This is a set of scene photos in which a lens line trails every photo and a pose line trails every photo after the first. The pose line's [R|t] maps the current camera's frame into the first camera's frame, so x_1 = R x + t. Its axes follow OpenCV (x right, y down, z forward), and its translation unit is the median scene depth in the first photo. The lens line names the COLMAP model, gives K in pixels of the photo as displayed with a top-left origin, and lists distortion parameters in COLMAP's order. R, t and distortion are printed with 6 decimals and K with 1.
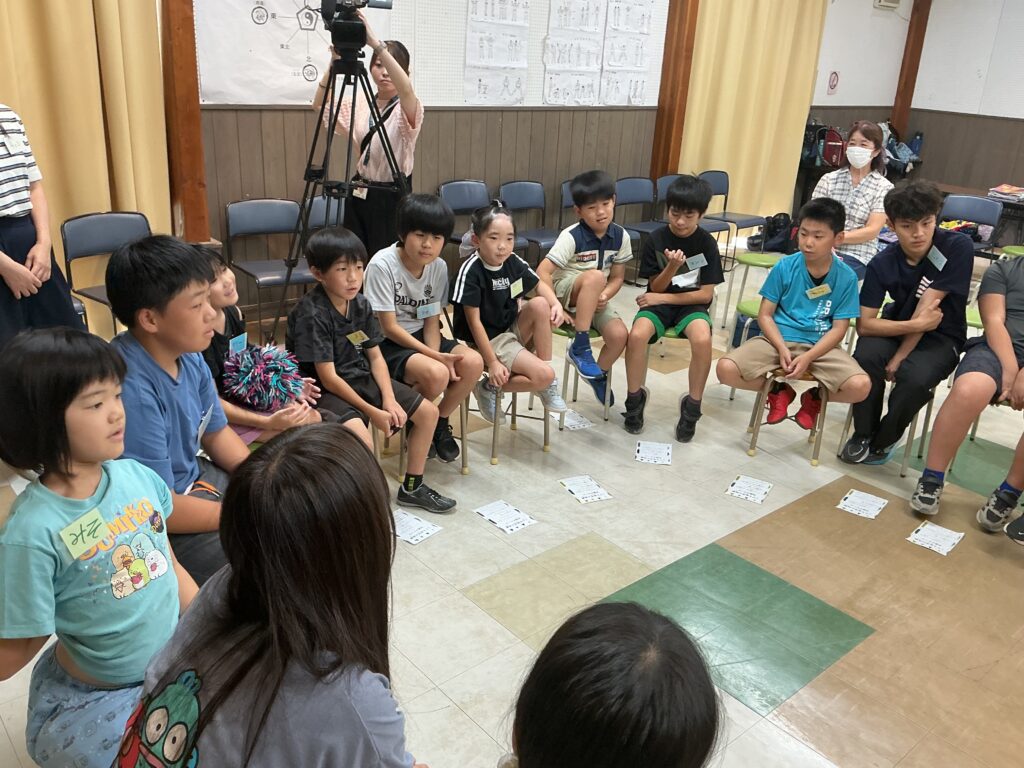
lens RADIAL K [[851.4, 0, 512.0], [0, 851.4, 384.0], [0, 0, 1]] dist [0.088281, -0.144605]
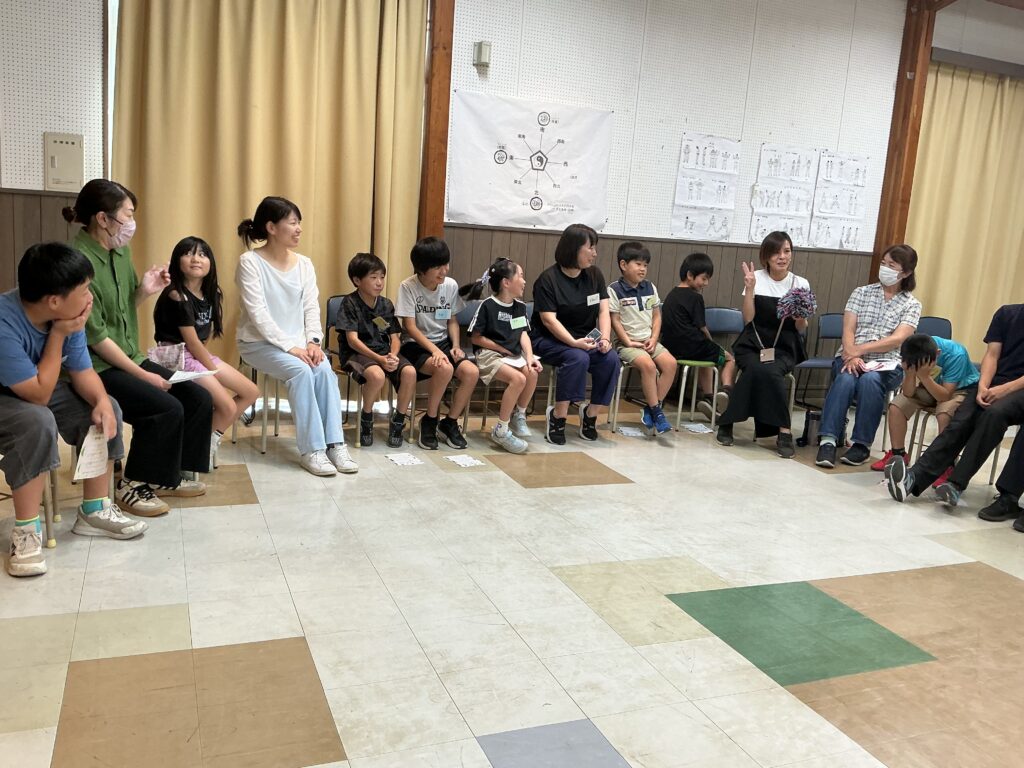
lens RADIAL K [[851.4, 0, 512.0], [0, 851.4, 384.0], [0, 0, 1]] dist [0.088281, -0.144605]
pose [[0.947625, 0.070783, -0.311442, 0.105453], [-0.135278, 0.972297, -0.190629, 0.101436], [0.289321, 0.222776, 0.930948, -0.067168]]
